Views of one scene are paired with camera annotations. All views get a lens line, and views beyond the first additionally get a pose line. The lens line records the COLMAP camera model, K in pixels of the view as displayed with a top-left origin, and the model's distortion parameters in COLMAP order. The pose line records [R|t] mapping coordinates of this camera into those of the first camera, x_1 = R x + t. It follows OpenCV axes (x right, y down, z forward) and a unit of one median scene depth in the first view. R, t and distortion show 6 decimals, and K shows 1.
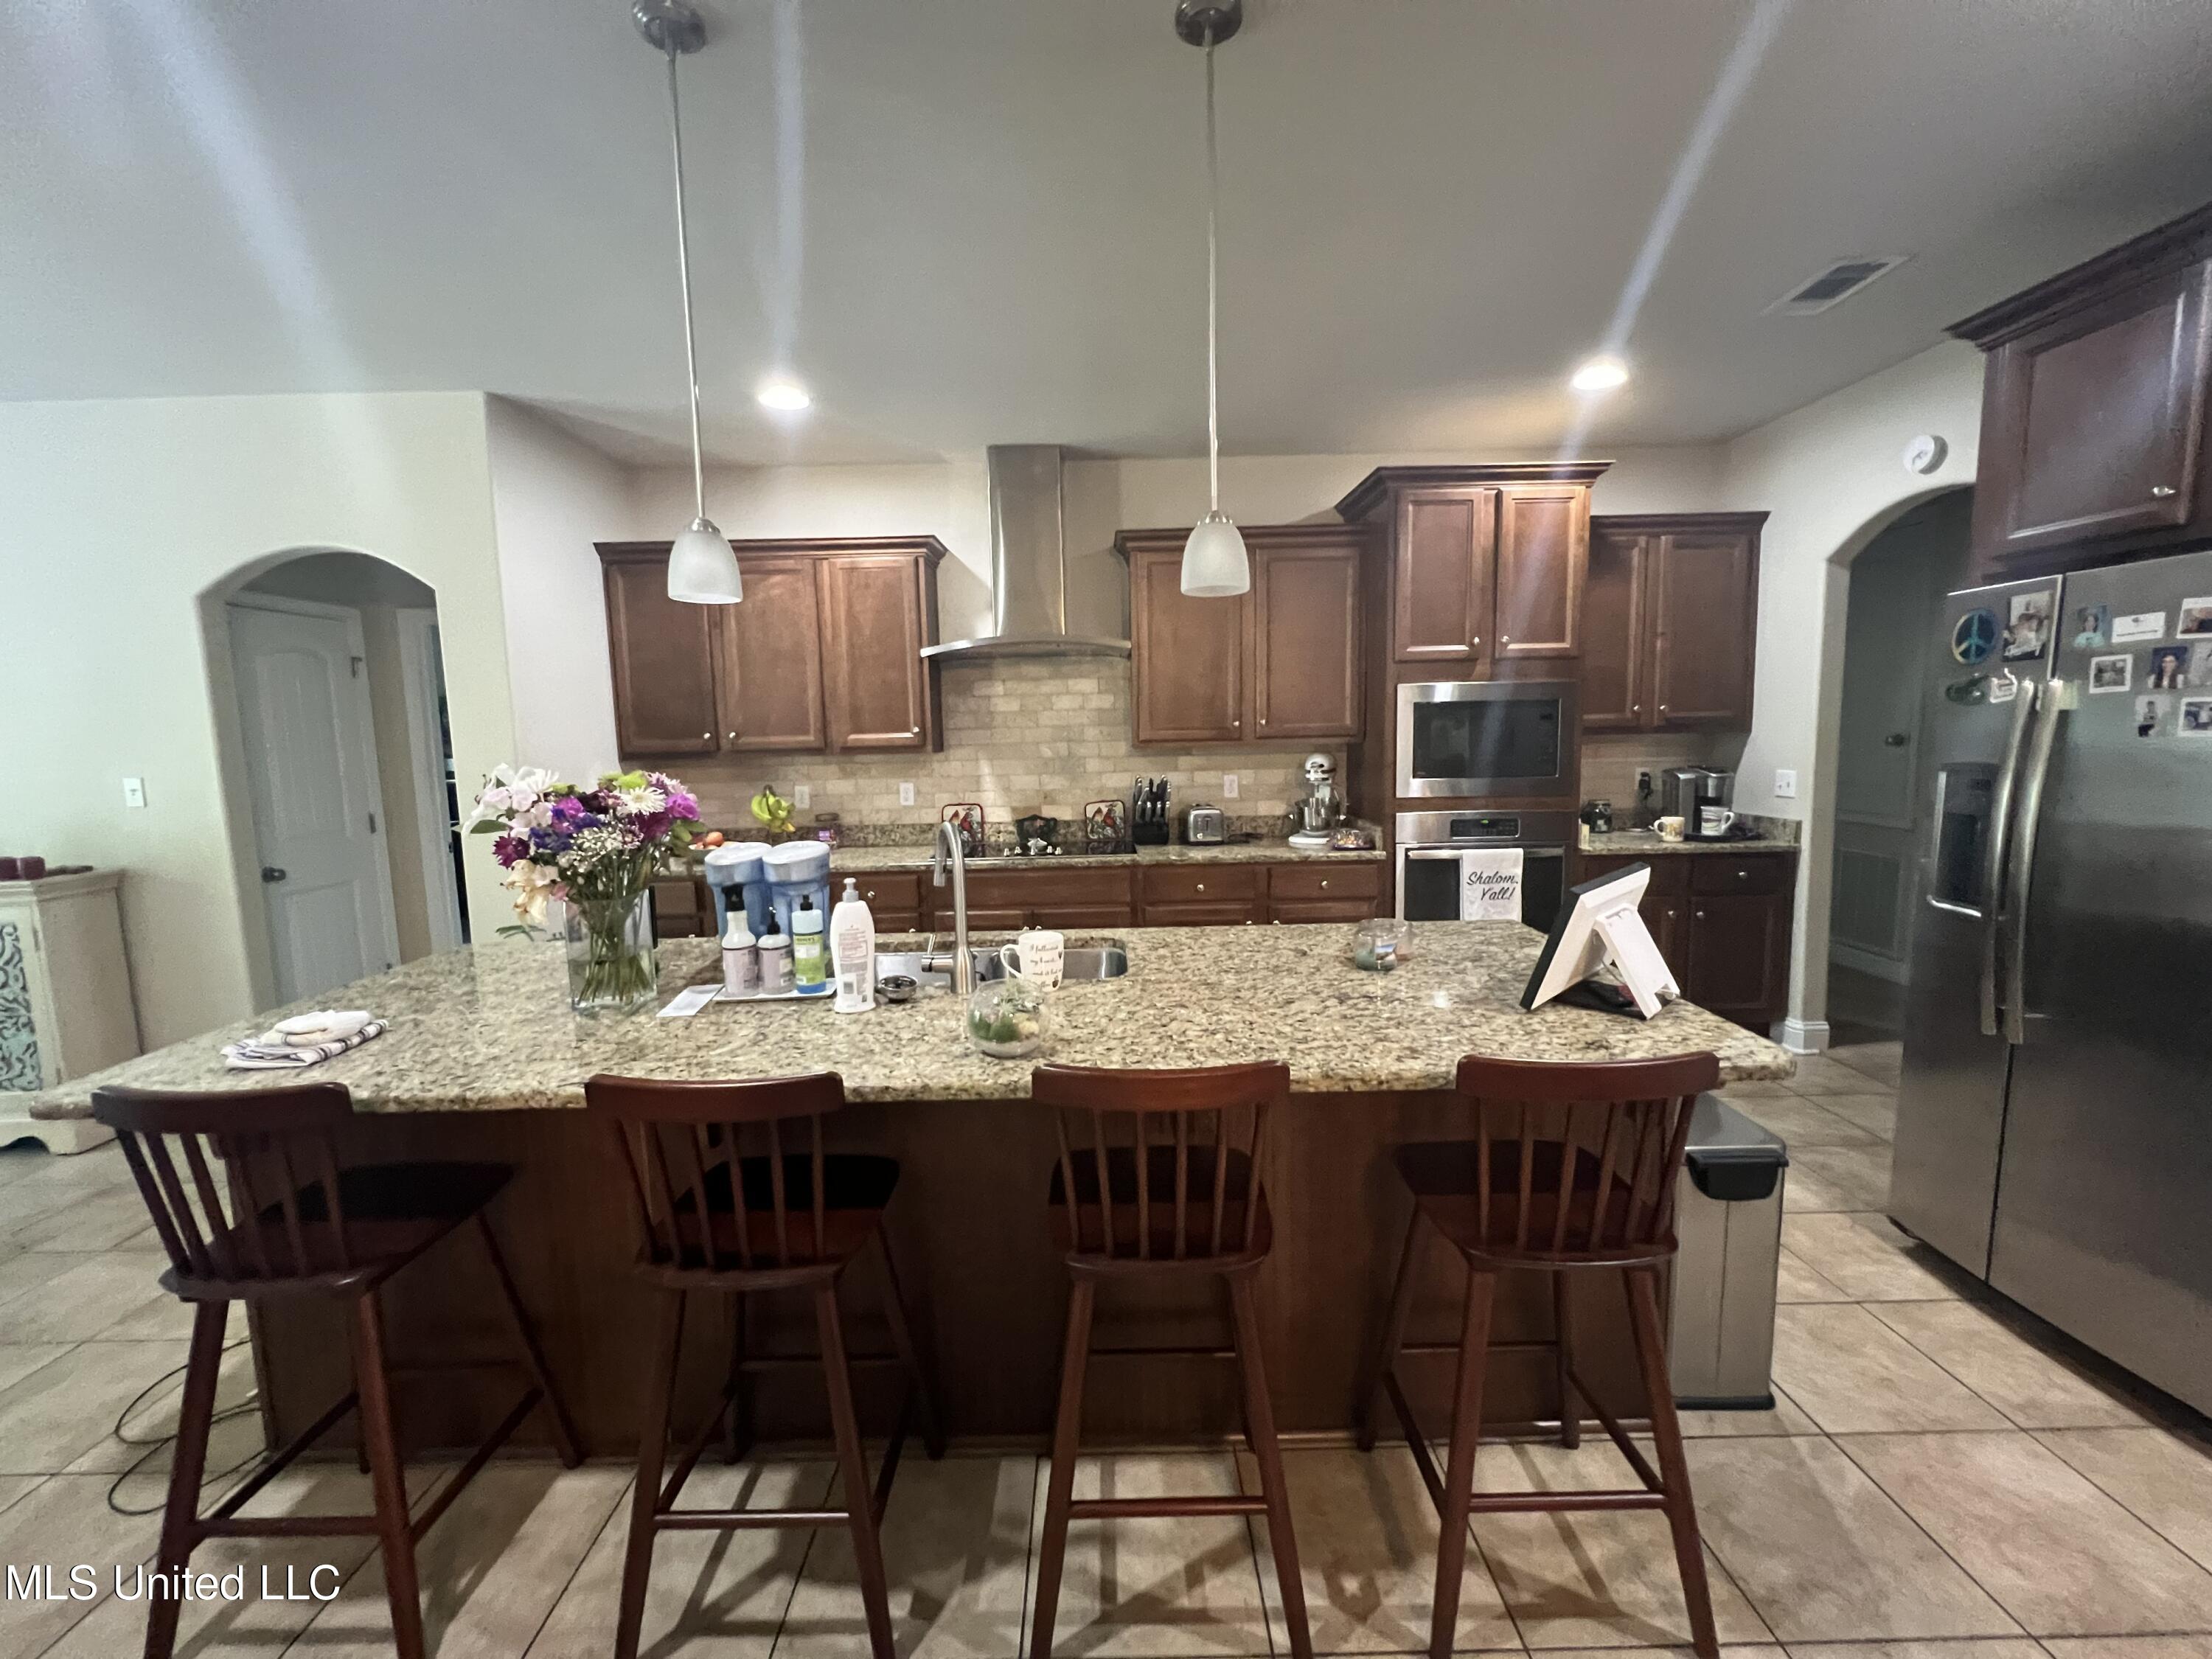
lens RADIAL K [[889.9, 0, 1099.4], [0, 889.9, 821.4], [0, 0, 1]] dist [-0.003685, 0.001524]
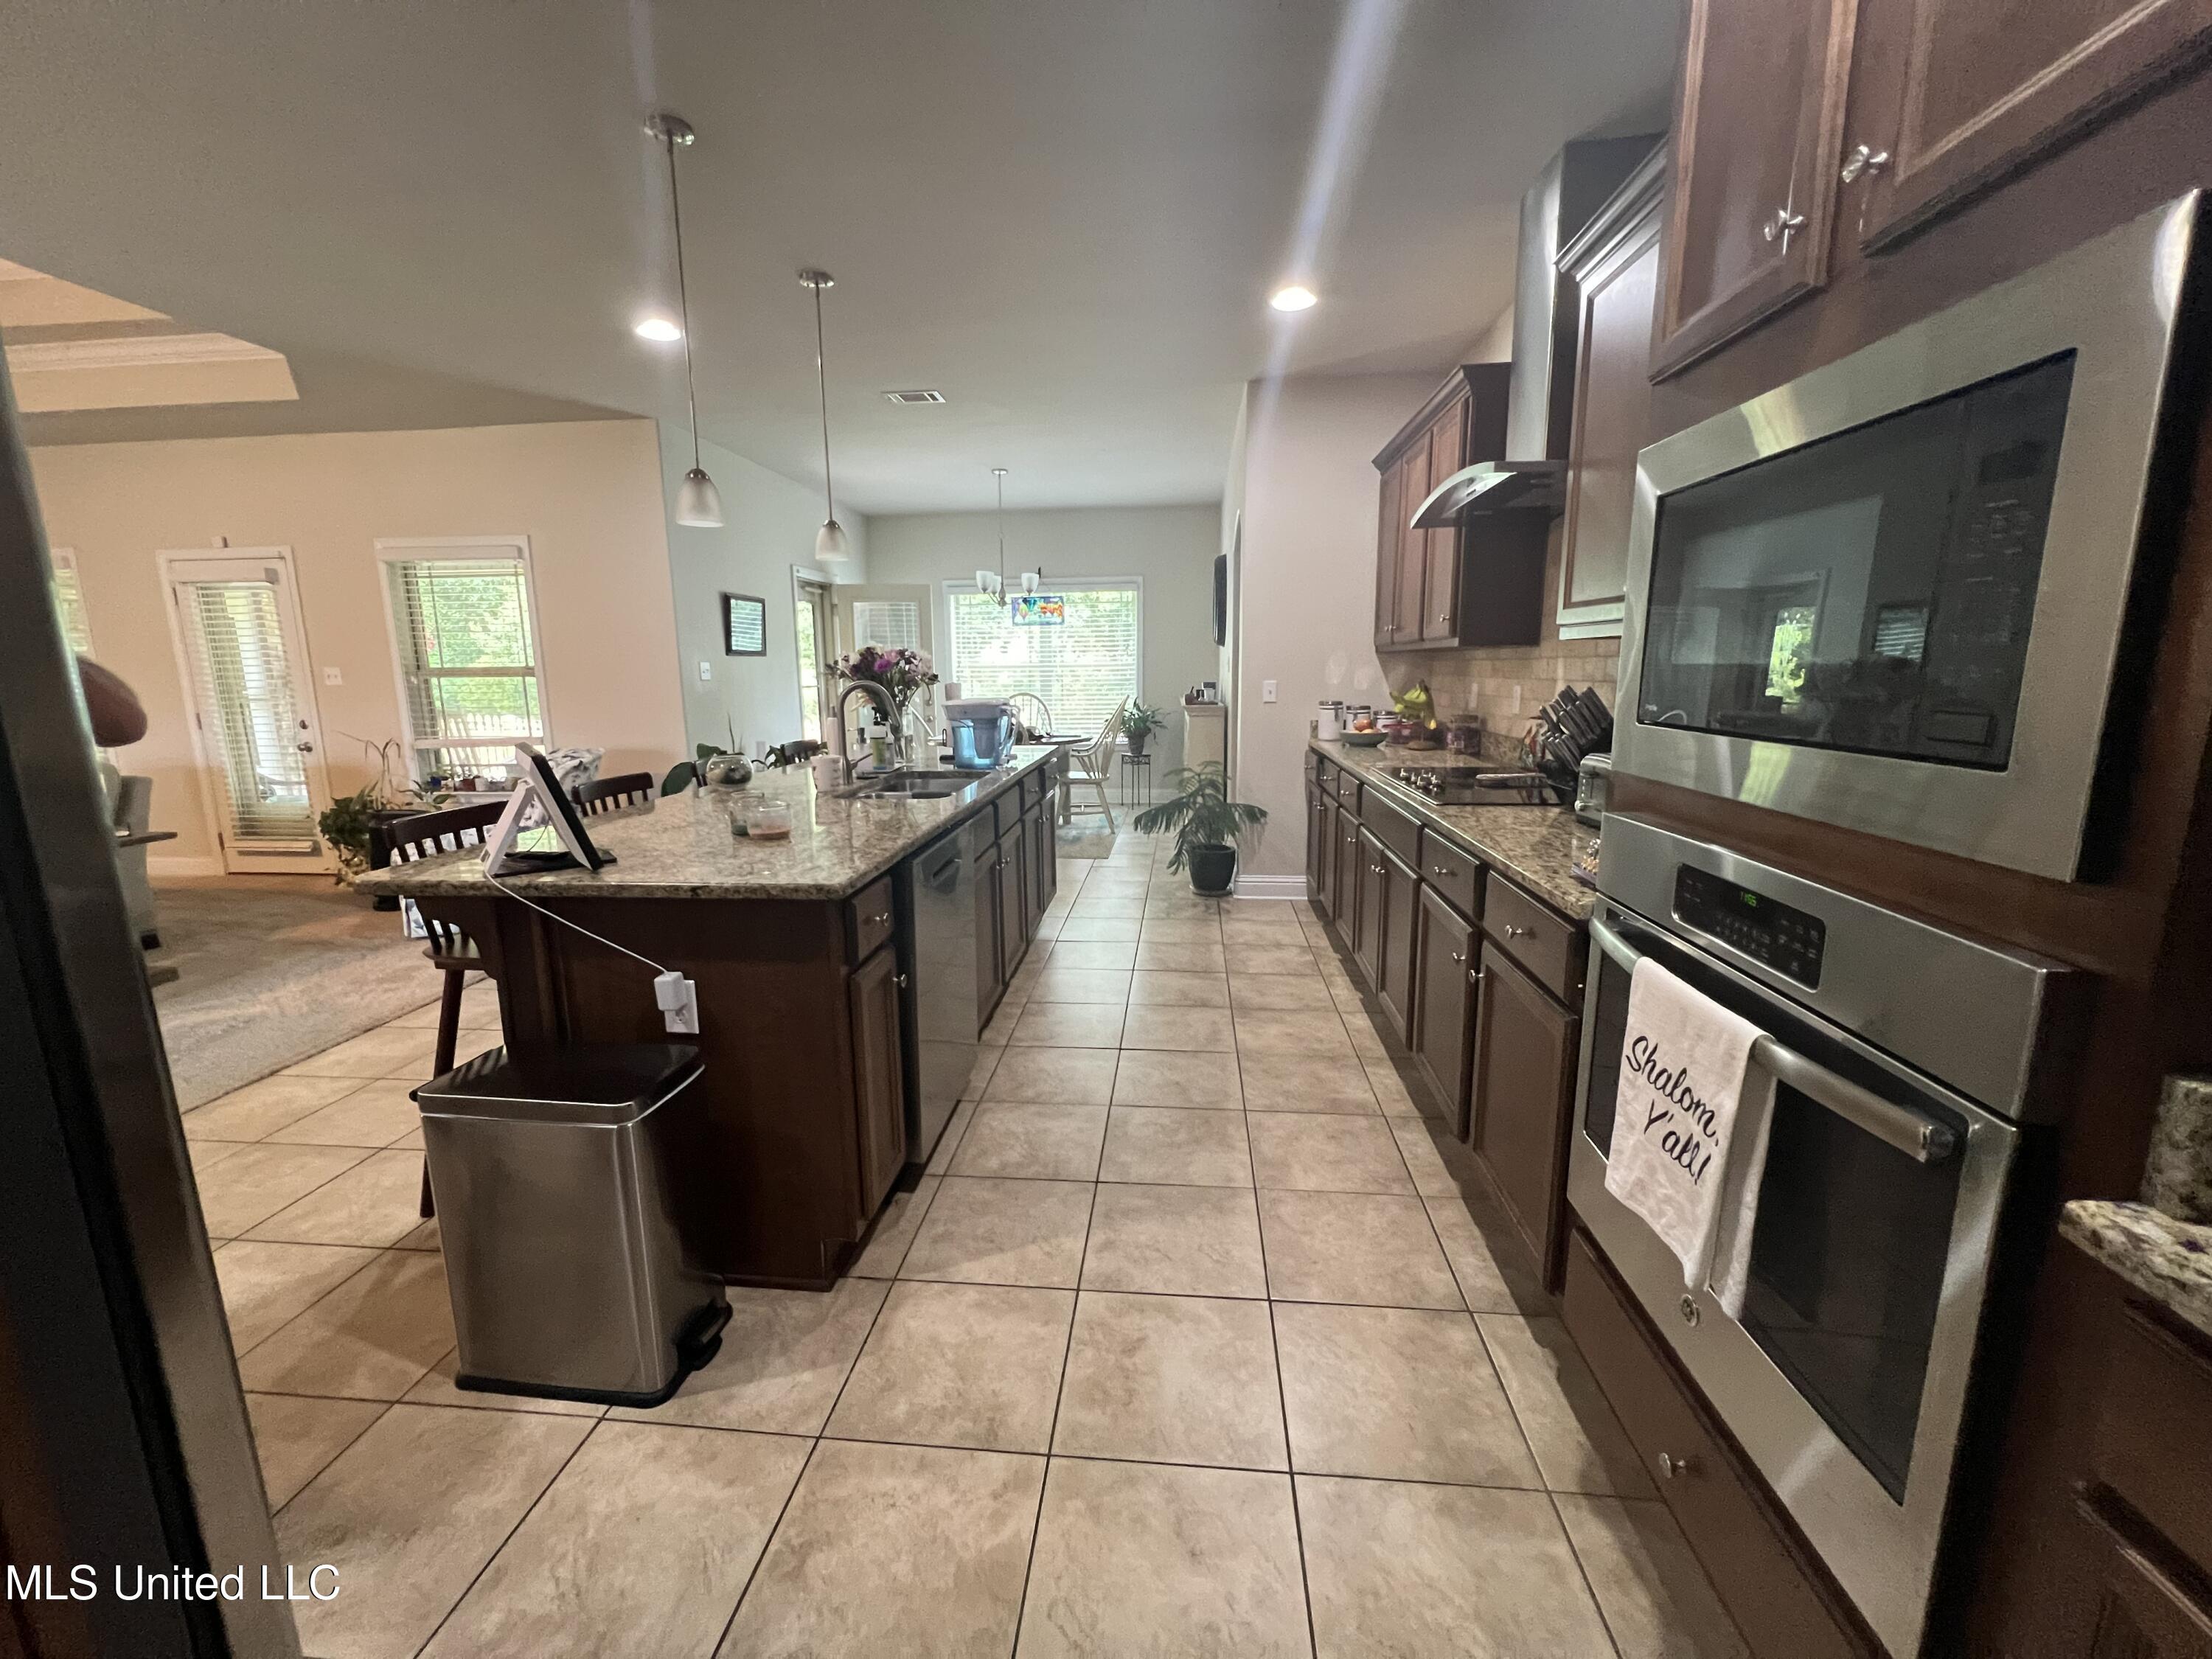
lens RADIAL K [[889.9, 0, 1096.1], [0, 889.9, 823.2], [0, 0, 1]] dist [-0.003685, 0.001524]
pose [[-0.101836, 0.198110, -0.974875, 0.679355], [-0.092457, 0.973844, 0.207558, -0.058147], [0.990495, 0.111271, -0.080855, 0.769600]]
